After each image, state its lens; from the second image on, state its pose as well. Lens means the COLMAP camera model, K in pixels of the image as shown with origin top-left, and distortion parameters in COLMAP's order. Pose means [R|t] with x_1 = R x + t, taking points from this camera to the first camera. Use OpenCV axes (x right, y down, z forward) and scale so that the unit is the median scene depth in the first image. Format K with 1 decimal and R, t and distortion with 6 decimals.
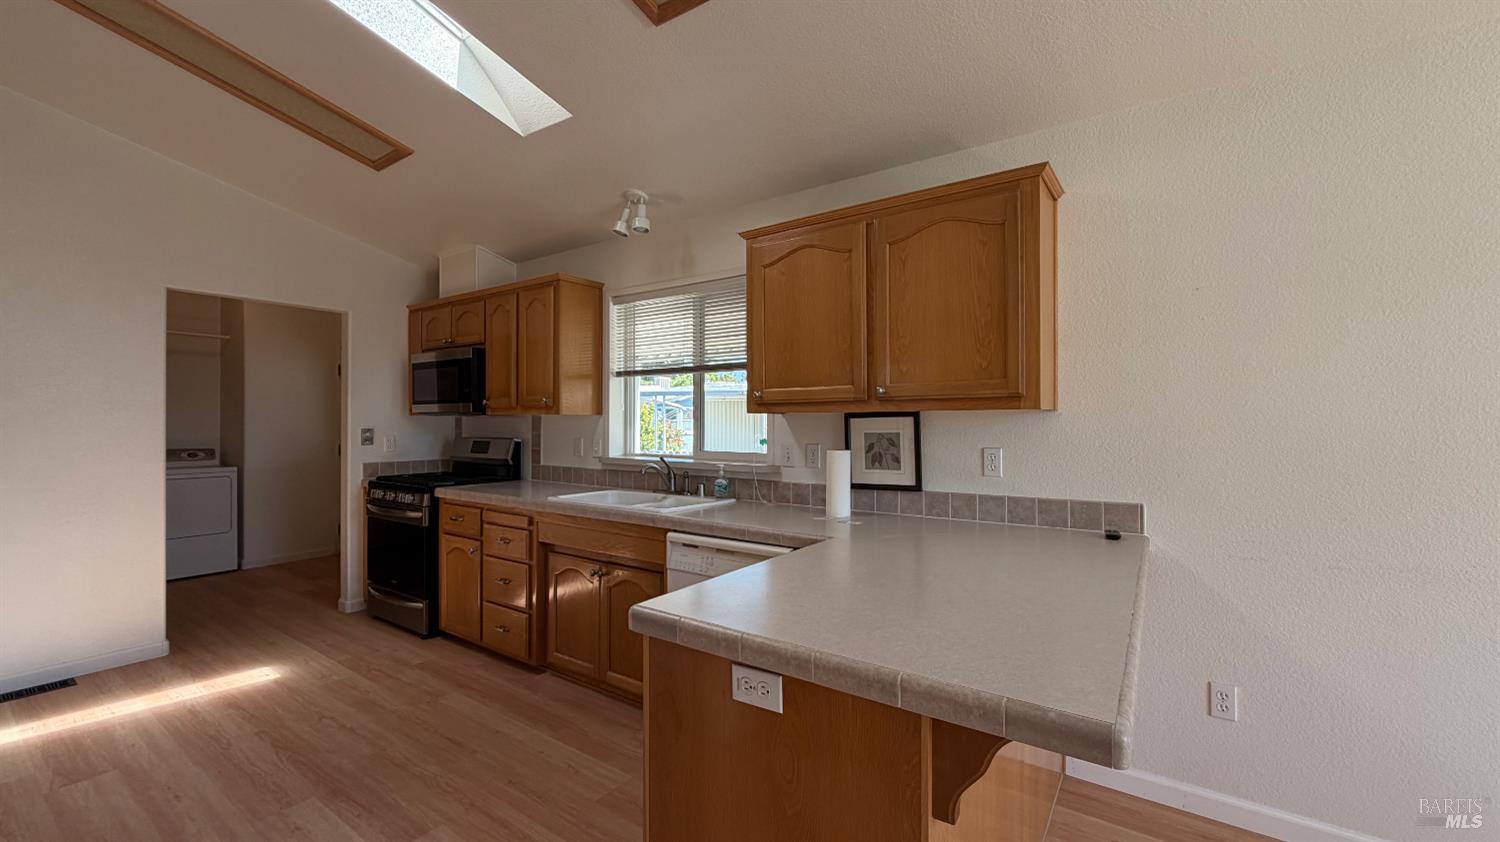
lens RADIAL K [[594.3, 0, 747.3], [0, 594.3, 423.0], [0, 0, 1]] dist [0.000302, -0.000088]
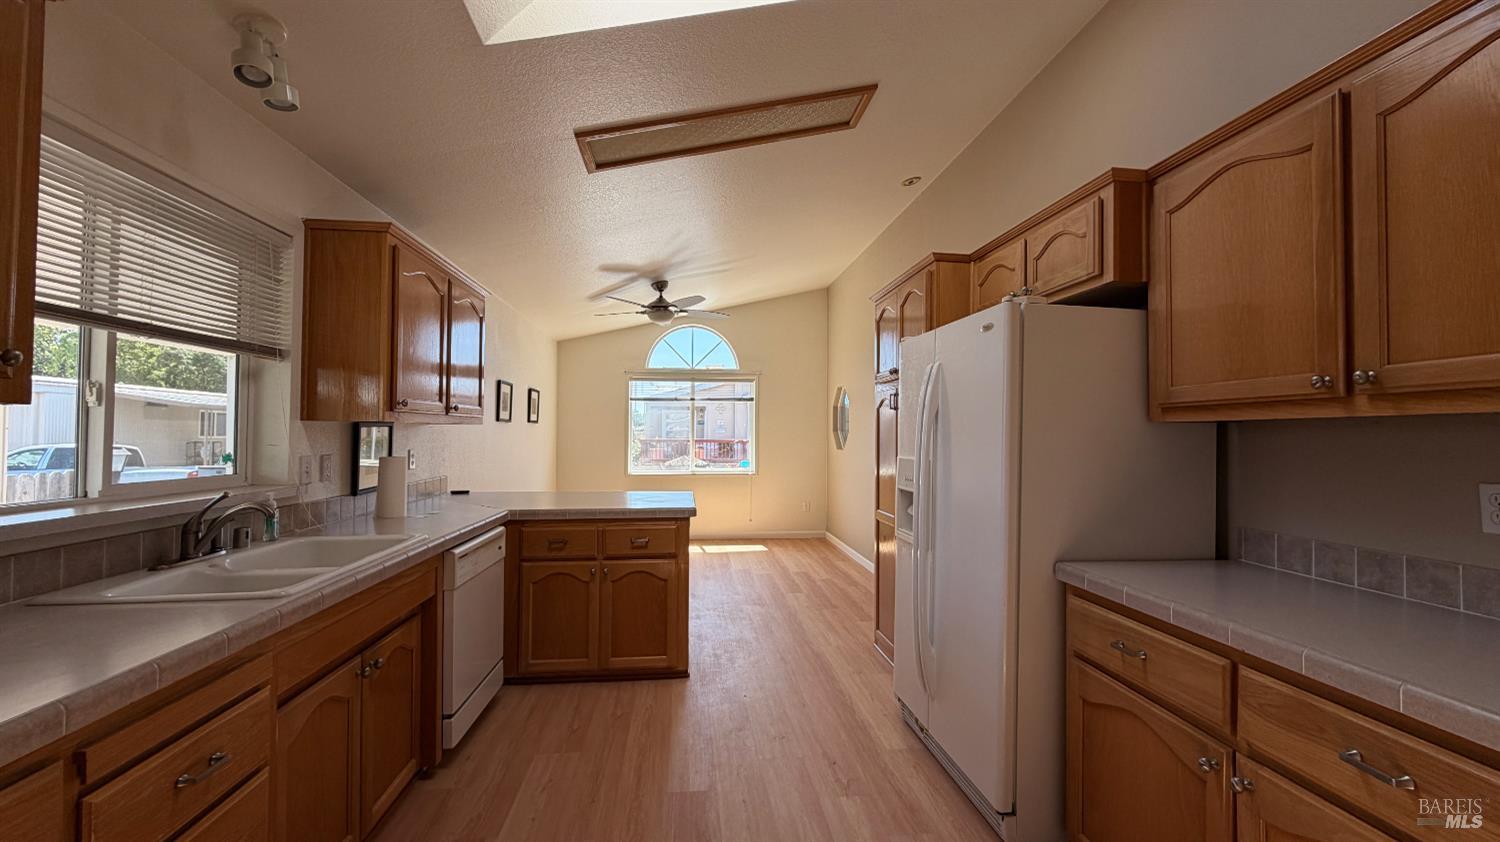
lens RADIAL K [[594.3, 0, 747.3], [0, 594.3, 423.0], [0, 0, 1]] dist [0.000302, -0.000088]
pose [[-0.656665, 0.012722, 0.754075, -0.791768], [-0.001340, 0.999836, -0.018035, 0.001957], [-0.754181, -0.012854, -0.656541, 0.885000]]
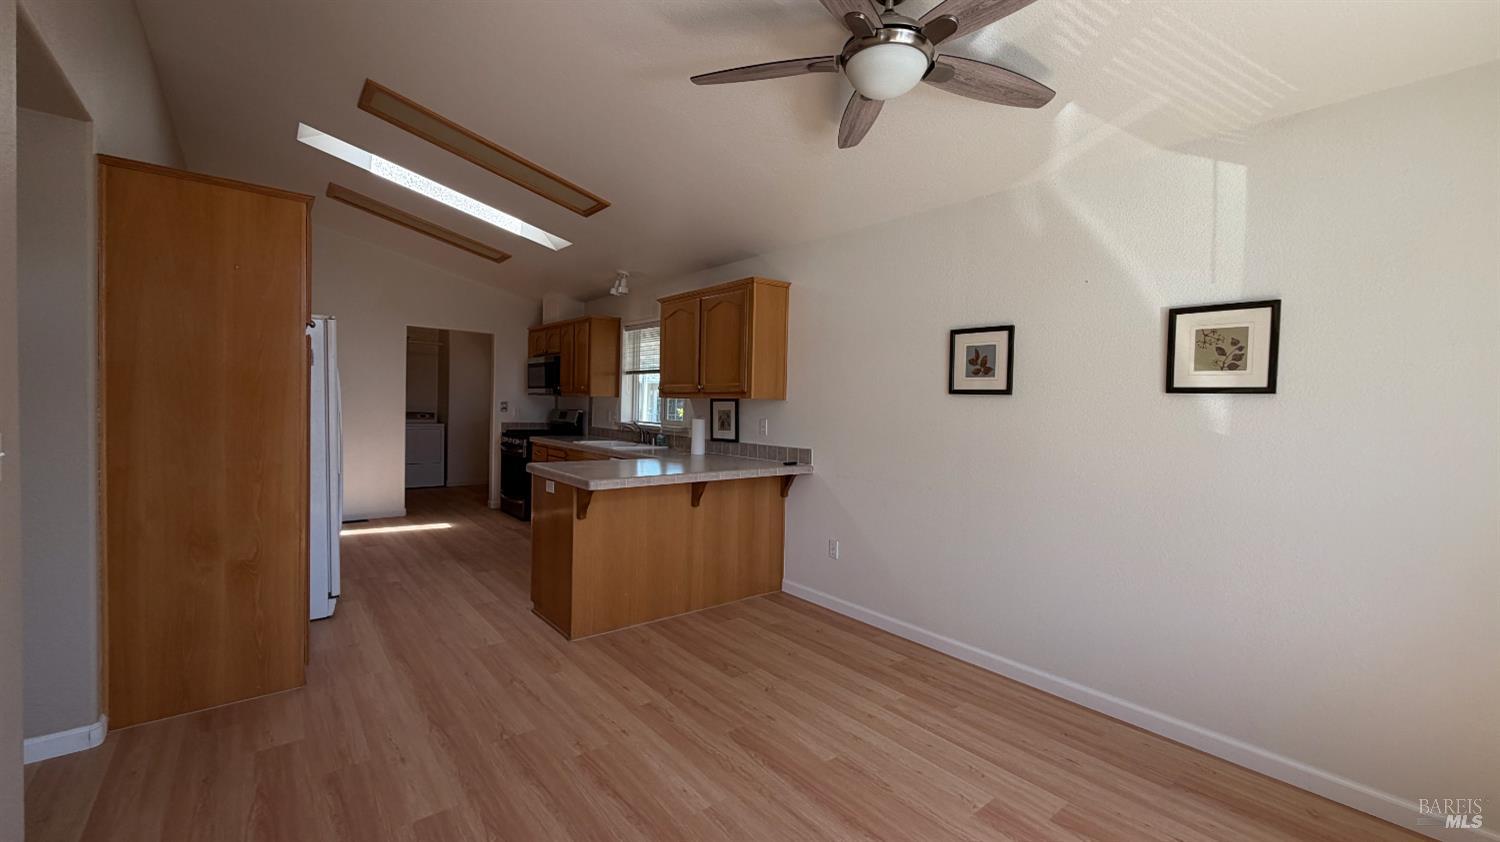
lens RADIAL K [[594.3, 0, 747.3], [0, 594.3, 423.0], [0, 0, 1]] dist [0.000302, -0.000088]
pose [[0.963170, 0.034910, -0.266618, 0.570522], [-0.028506, 0.999206, 0.027851, 0.002347], [0.267379, -0.019225, 0.963400, -0.531208]]
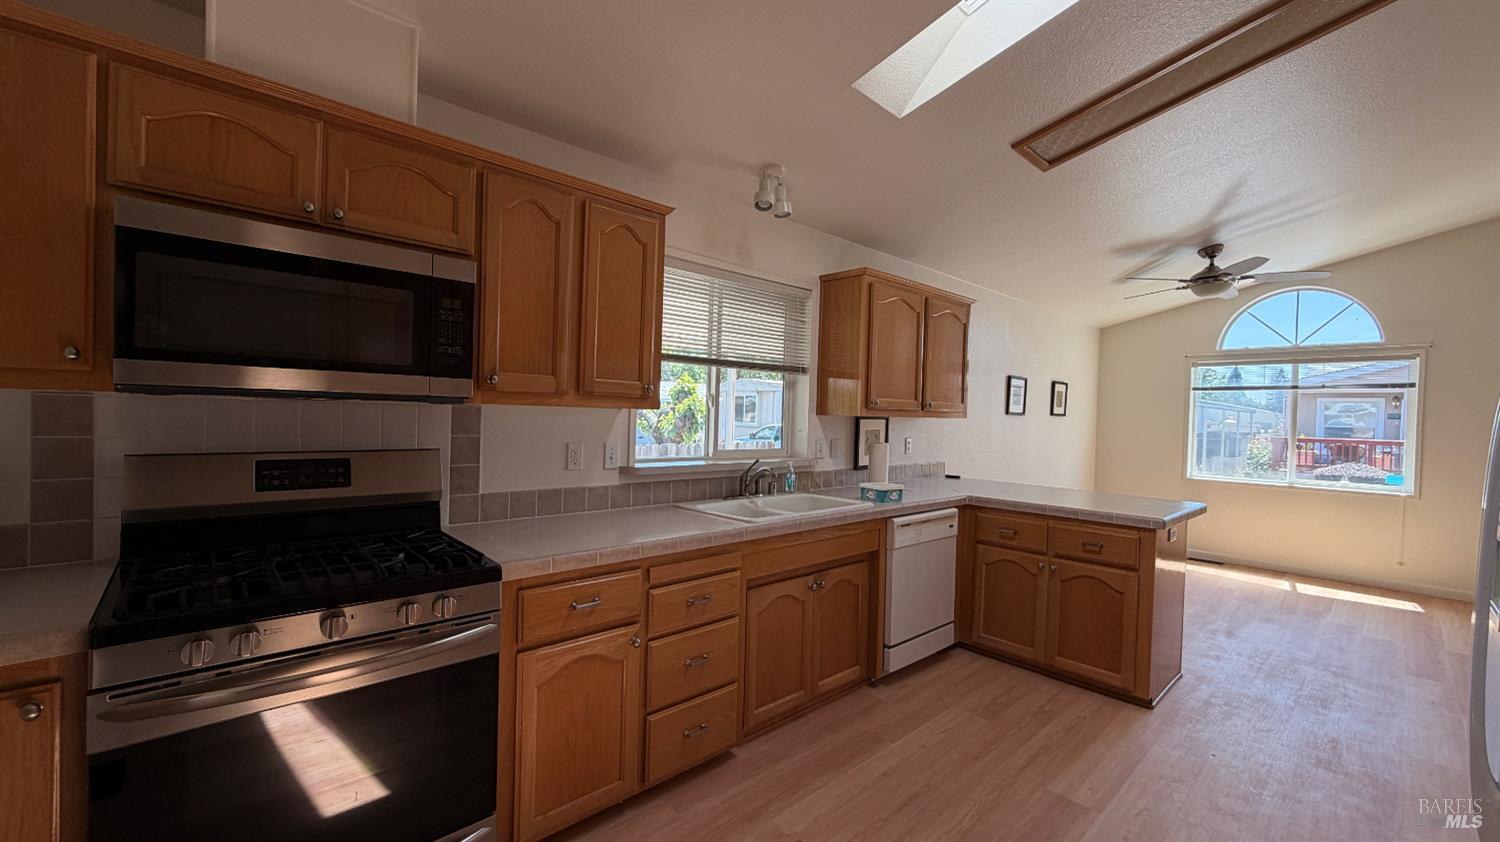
lens RADIAL K [[594.3, 0, 747.3], [0, 594.3, 423.0], [0, 0, 1]] dist [0.000302, -0.000088]
pose [[0.217363, -0.008262, 0.976056, -0.939408], [-0.024604, 0.999600, 0.013940, -0.010067], [-0.975781, -0.027045, 0.217073, 0.722612]]
